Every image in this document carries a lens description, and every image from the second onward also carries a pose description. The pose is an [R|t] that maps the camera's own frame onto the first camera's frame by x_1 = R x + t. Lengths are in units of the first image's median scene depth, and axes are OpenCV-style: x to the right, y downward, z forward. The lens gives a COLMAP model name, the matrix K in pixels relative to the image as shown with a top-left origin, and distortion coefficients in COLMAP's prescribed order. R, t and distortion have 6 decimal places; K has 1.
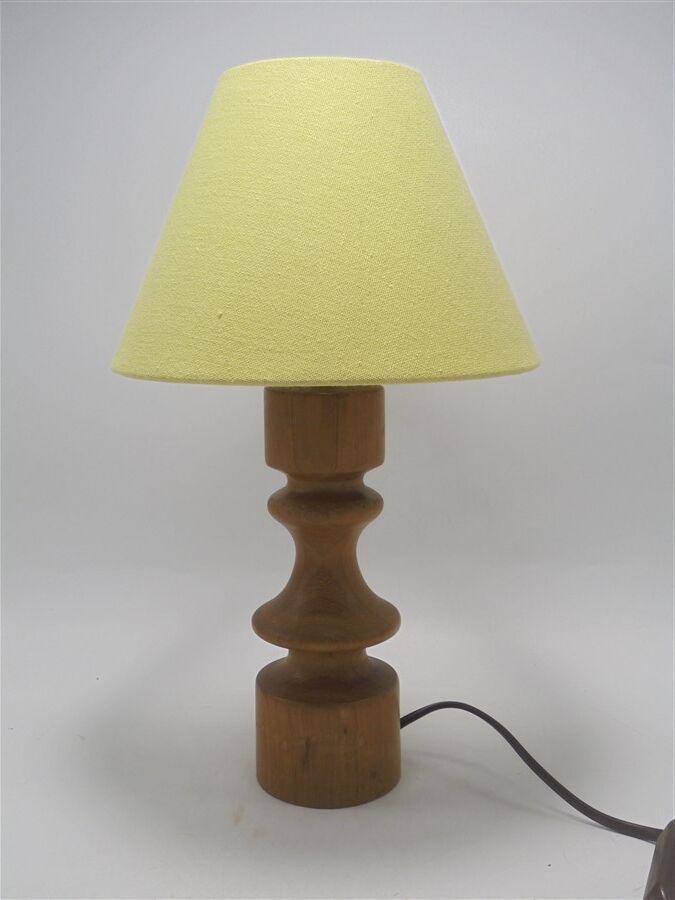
lens RADIAL K [[1003.5, 0, 335.9], [0, 1003.5, 452.1], [0, 0, 1]] dist [0.001501, 0.000000]
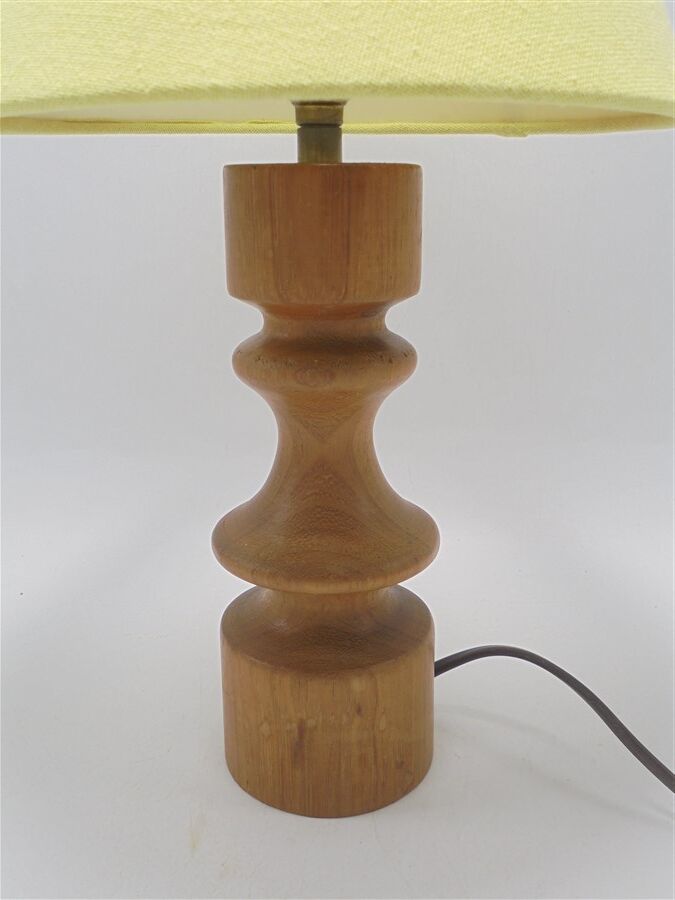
lens RADIAL K [[876.4, 0, 337.7], [0, 876.4, 451.3], [0, 0, 1]] dist [-0.054710, 0.000000]
pose [[0.999346, -0.007317, 0.035403, -0.023199], [0.002259, 0.990030, 0.140840, 0.033402], [-0.036081, -0.140668, 0.989399, 0.468052]]
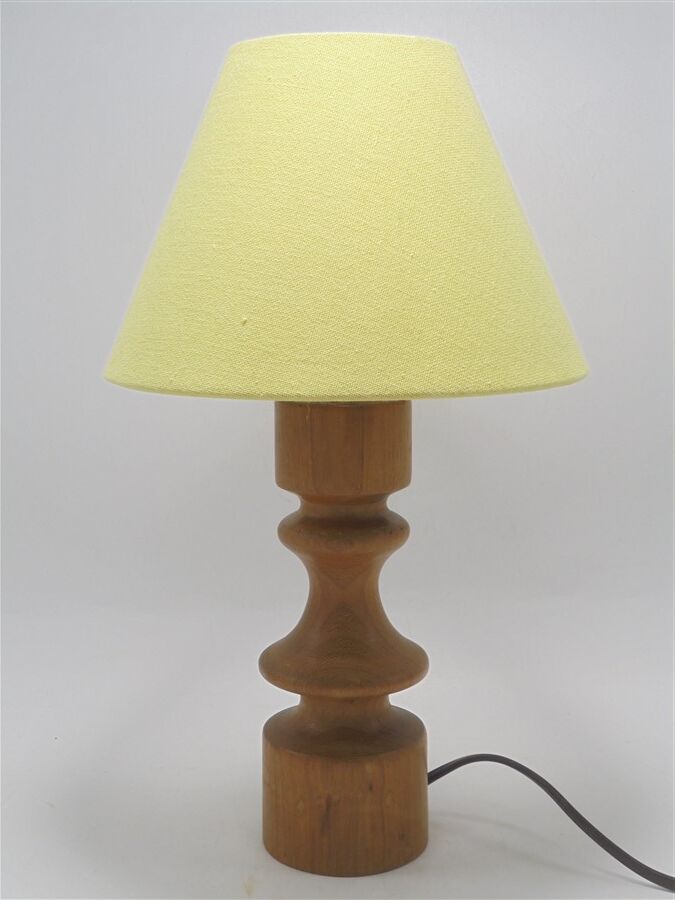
lens RADIAL K [[1279.4, 0, 336.2], [0, 1279.4, 452.5], [0, 0, 1]] dist [-0.004672, 0.000000]
pose [[0.998452, -0.003906, 0.055486, -0.082478], [0.004229, 0.999975, -0.005699, -0.010492], [-0.055462, 0.005924, 0.998443, -0.122973]]
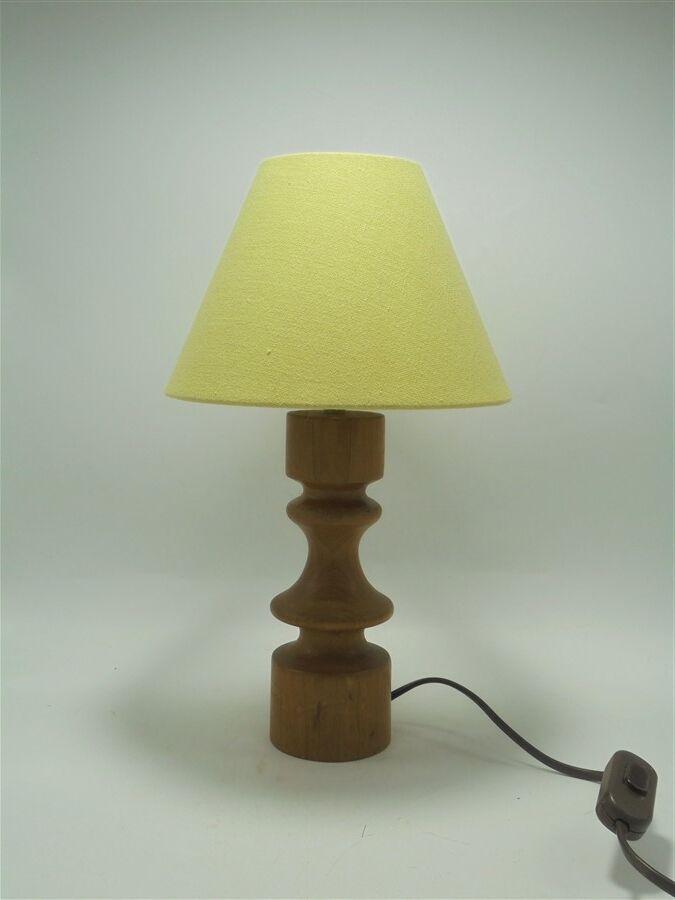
lens RADIAL K [[1019.7, 0, 334.9], [0, 1019.7, 448.3], [0, 0, 1]] dist [-0.009533, 0.000000]
pose [[0.997326, 0.020228, 0.070225, -0.101954], [-0.016989, 0.998777, -0.046427, 0.035994], [-0.071078, 0.045109, 0.996450, -0.239126]]
